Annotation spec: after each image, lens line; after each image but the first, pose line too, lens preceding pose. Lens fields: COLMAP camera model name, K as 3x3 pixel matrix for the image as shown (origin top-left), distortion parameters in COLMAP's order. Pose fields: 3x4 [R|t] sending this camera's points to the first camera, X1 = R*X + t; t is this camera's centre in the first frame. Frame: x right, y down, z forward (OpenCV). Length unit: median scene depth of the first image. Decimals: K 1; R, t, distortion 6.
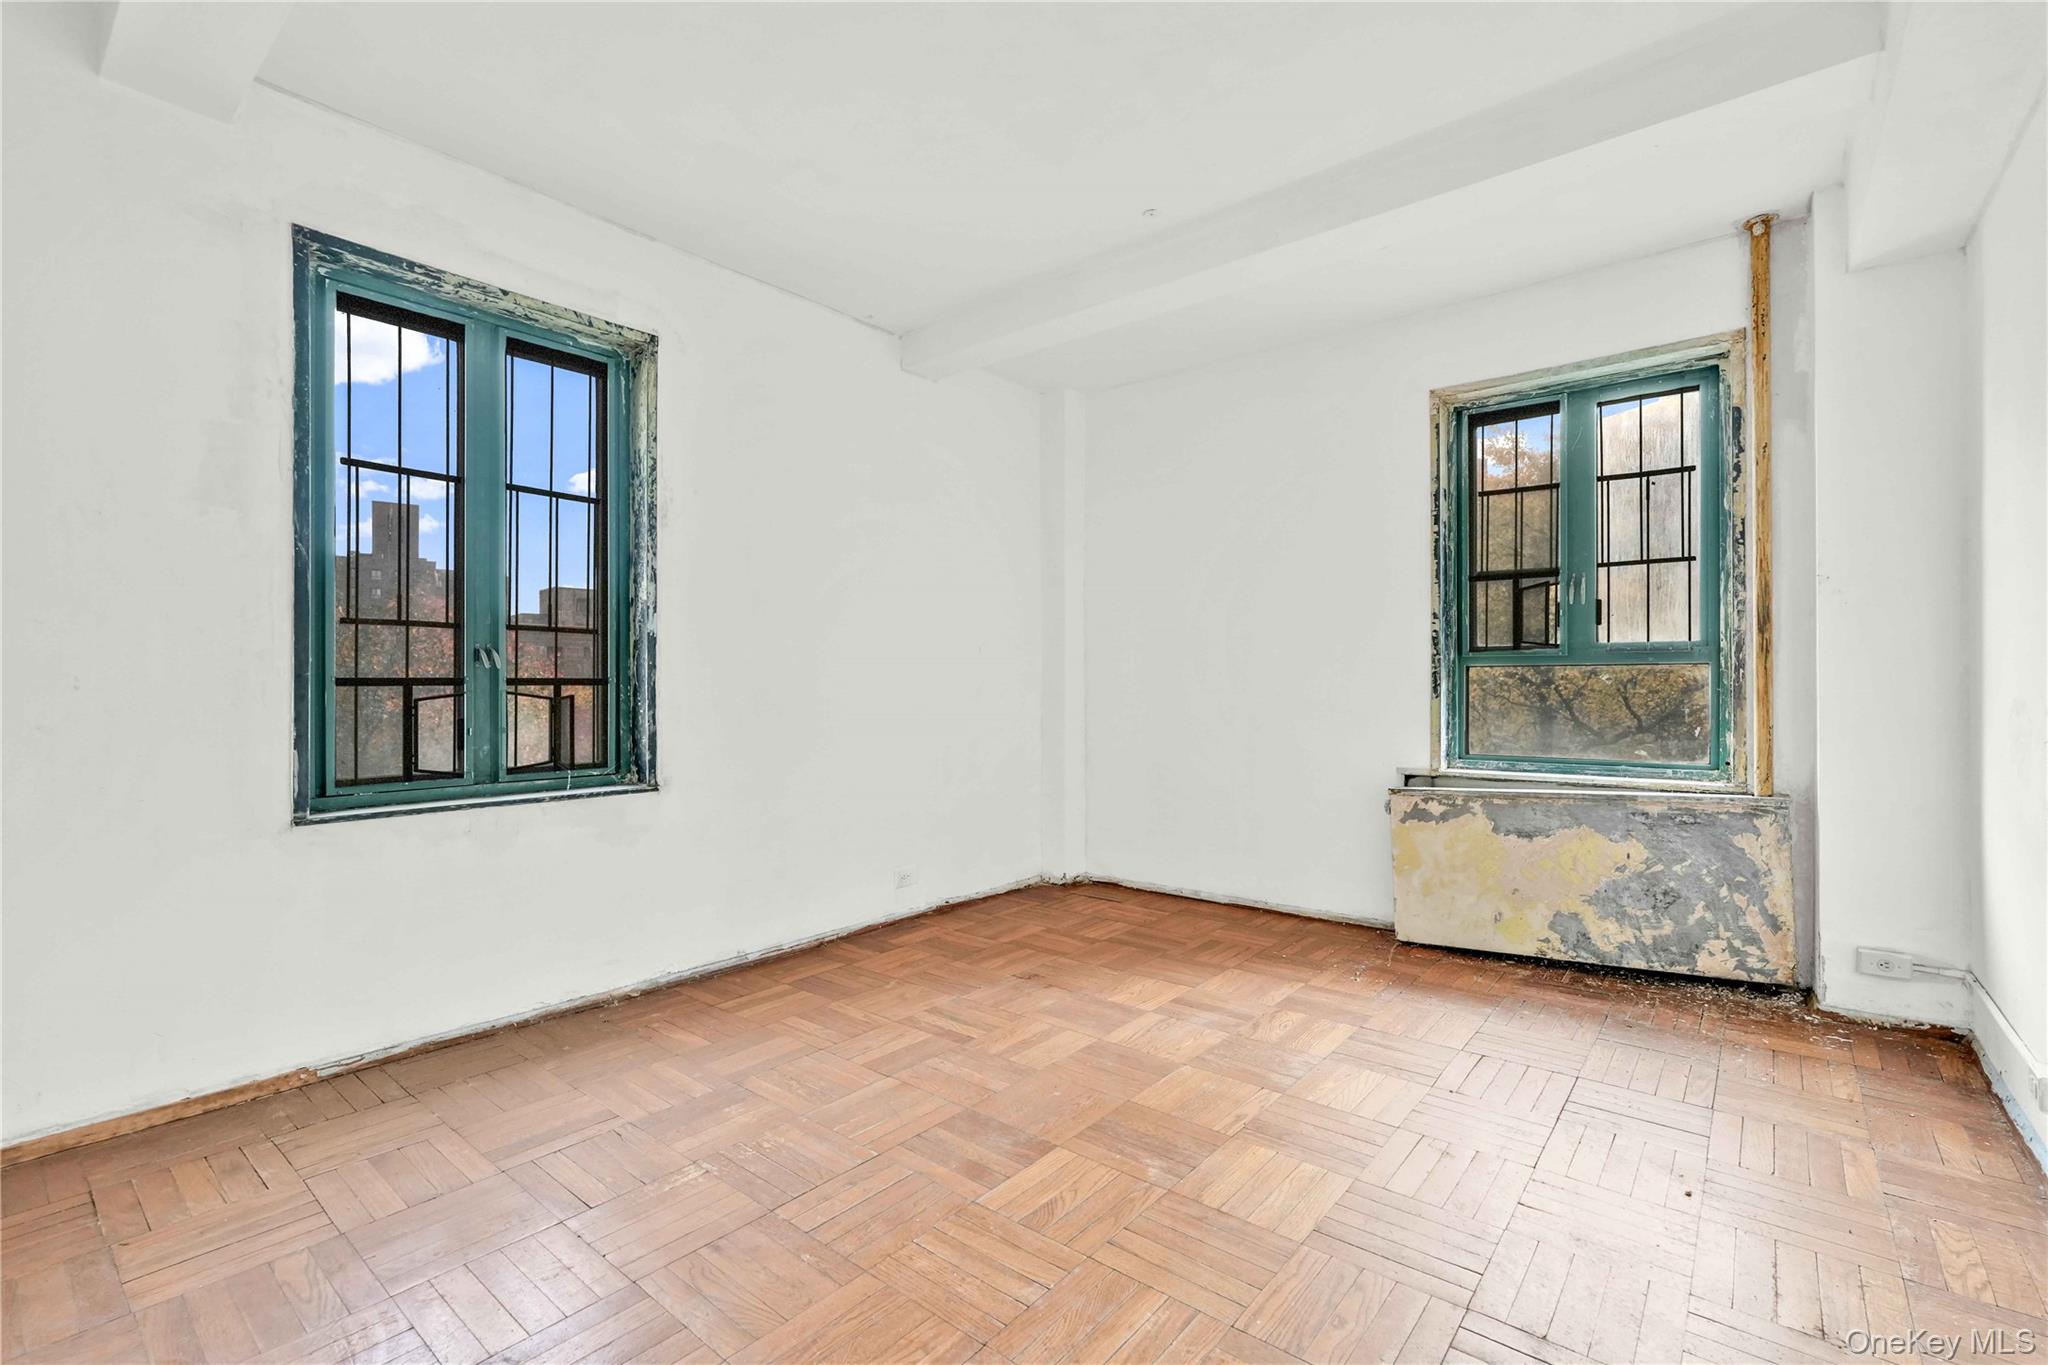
lens RADIAL K [[917.0, 0, 1000.0], [0, 917.0, 680.3], [0, 0, 1]] dist [-0.015789, 0.009888]
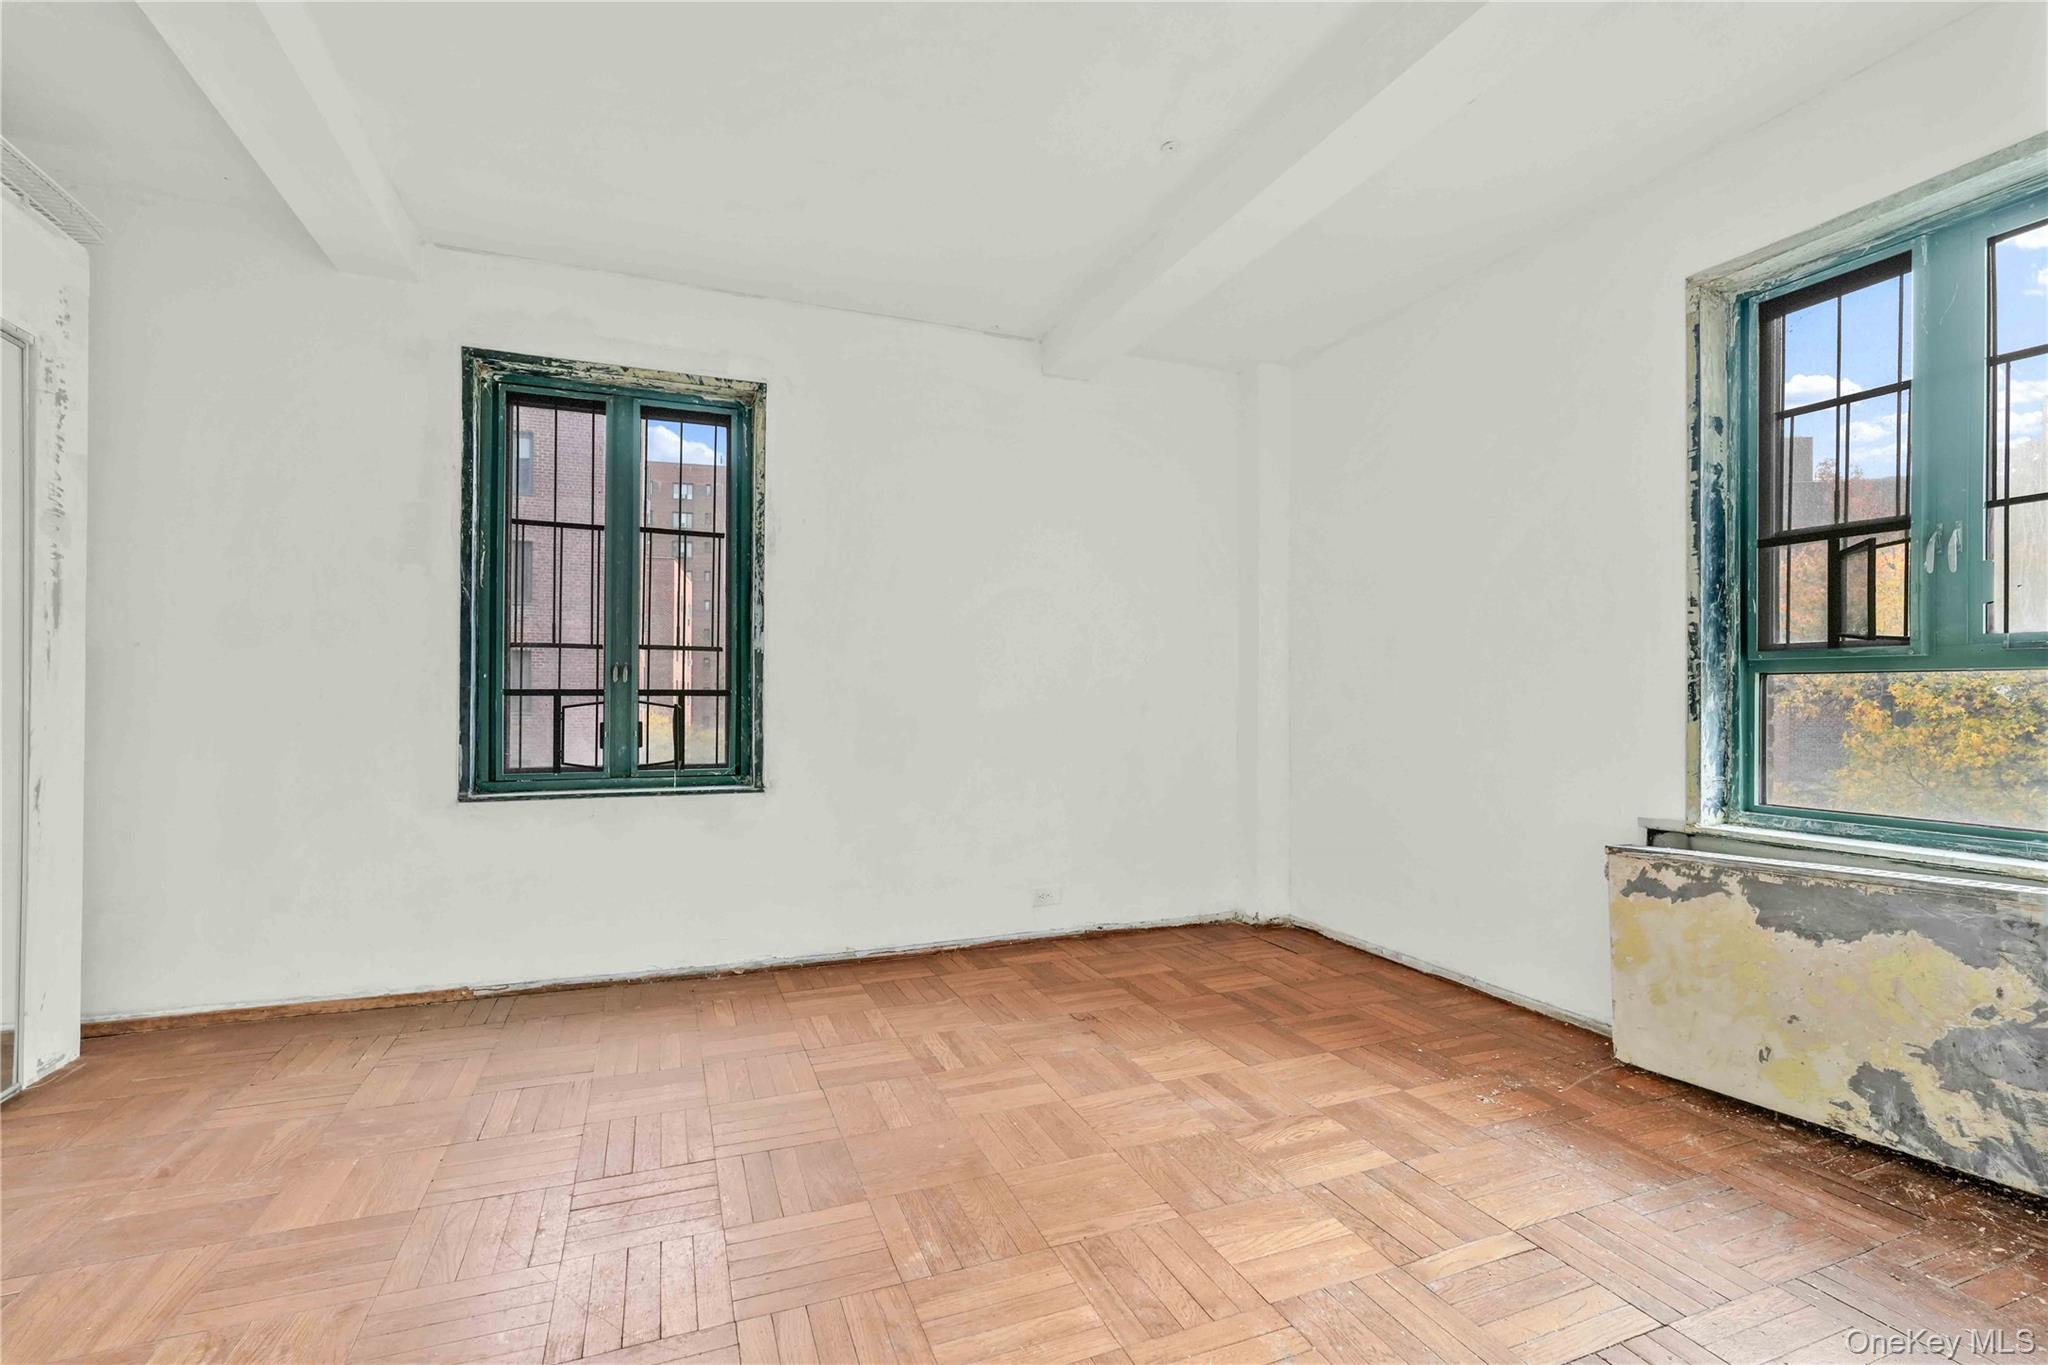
lens RADIAL K [[904.0, 0, 999.4], [0, 904.0, 689.0], [0, 0, 1]] dist [-0.016654, 0.009862]
pose [[0.876397, 0.000279, -0.481589, 0.399100], [-0.003063, 0.999983, -0.004993, 0.000547], [0.481580, 0.005851, 0.876383, 0.174305]]
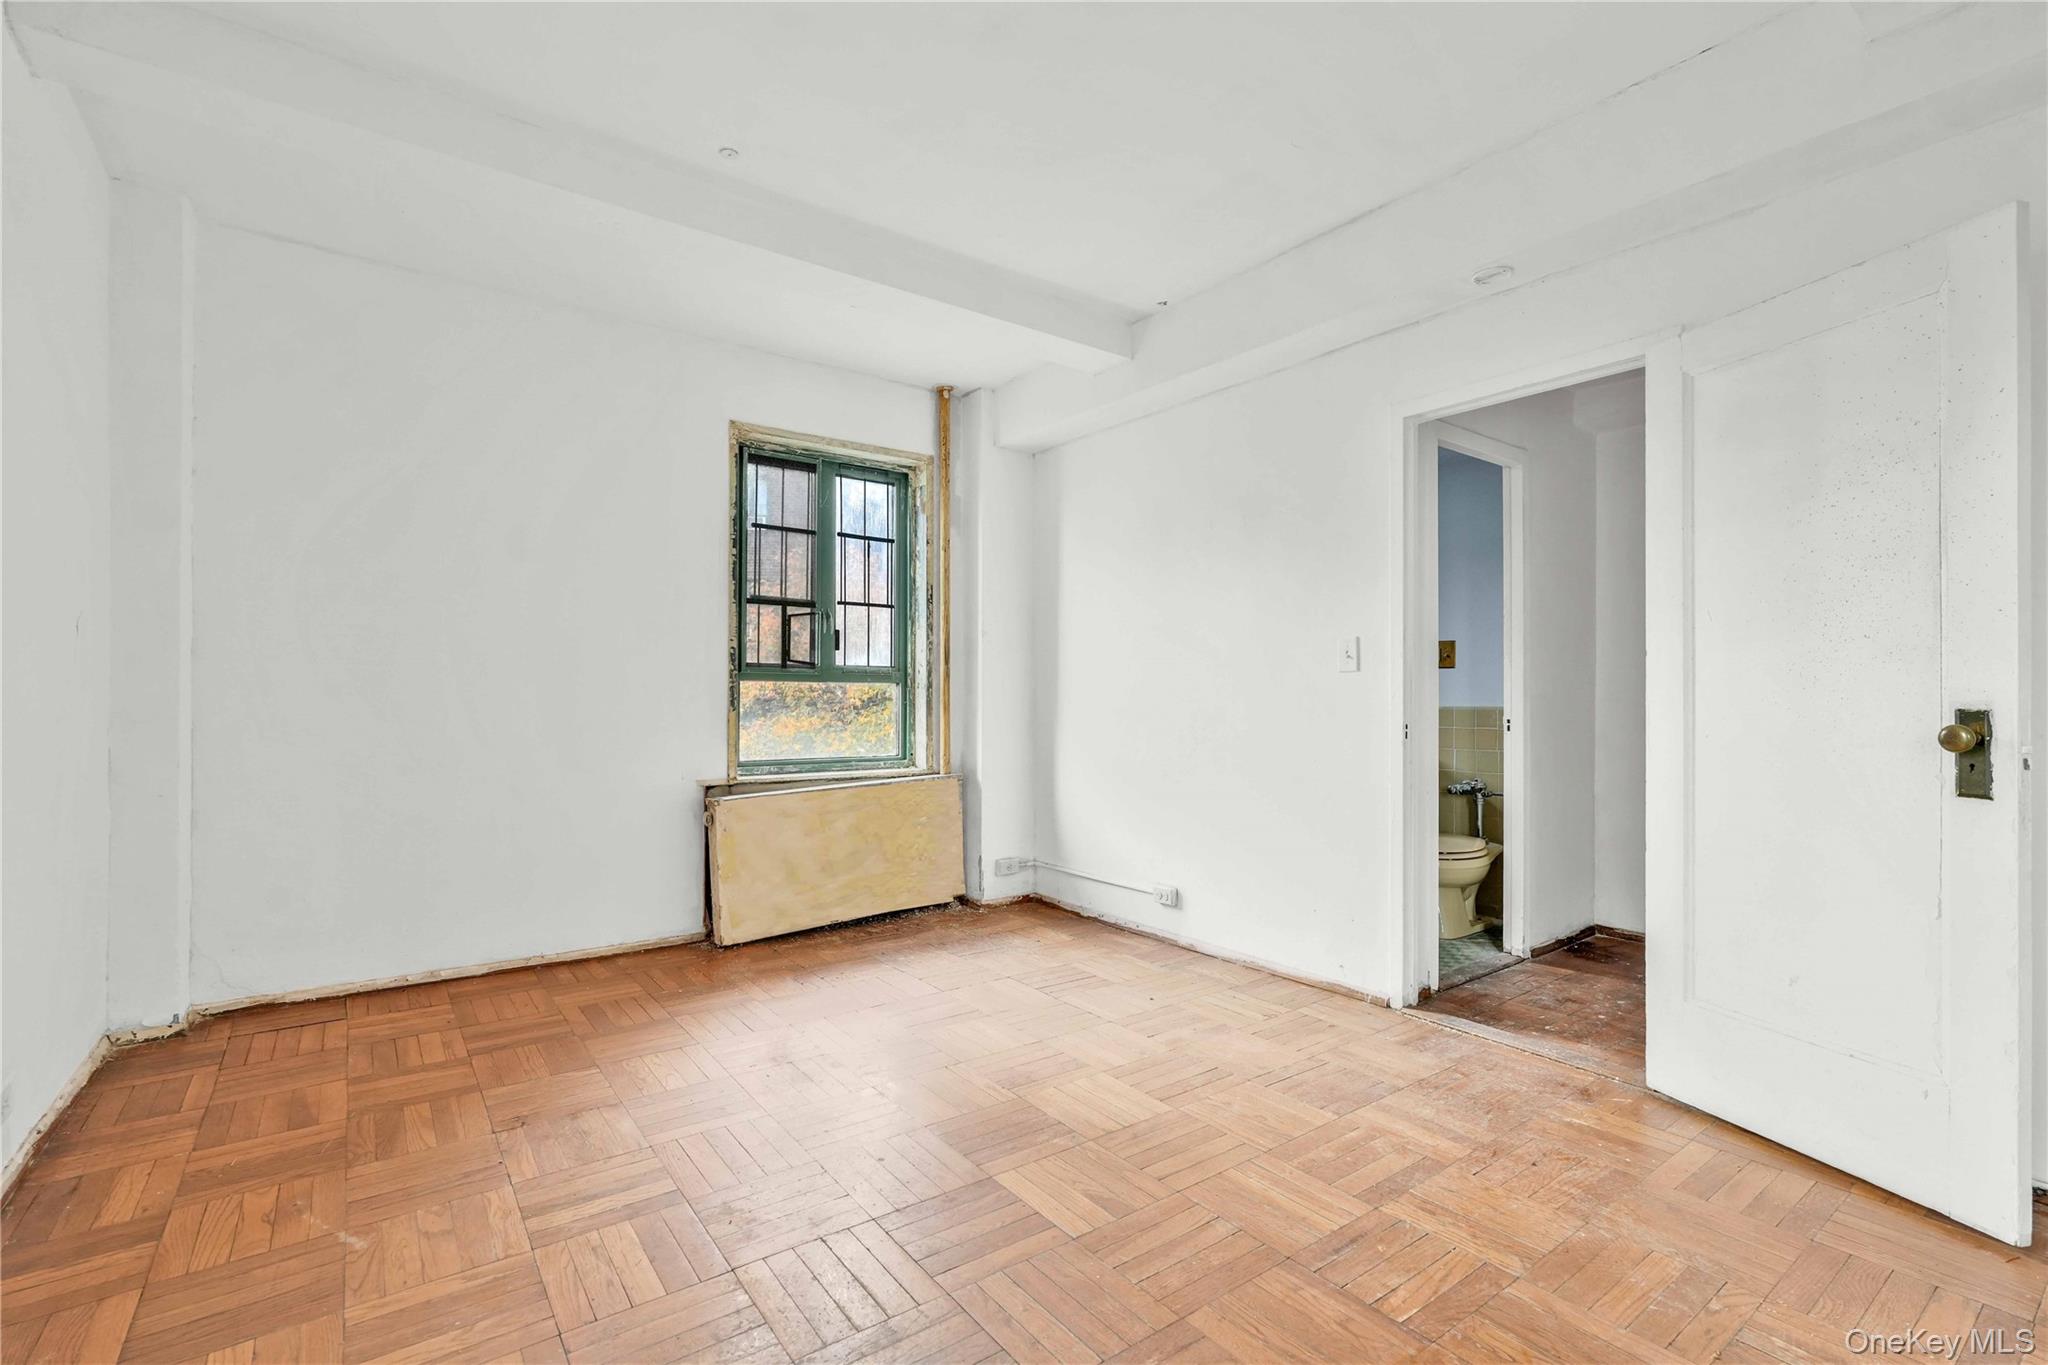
lens RADIAL K [[926.6, 0, 1045.7], [0, 926.6, 692.0], [0, 0, 1]] dist [-0.018007, 0.010455]
pose [[0.220178, 0.009136, 0.975417, -0.569538], [-0.007831, 0.999940, -0.007598, 0.003469], [-0.975428, -0.005965, 0.220236, 0.475624]]
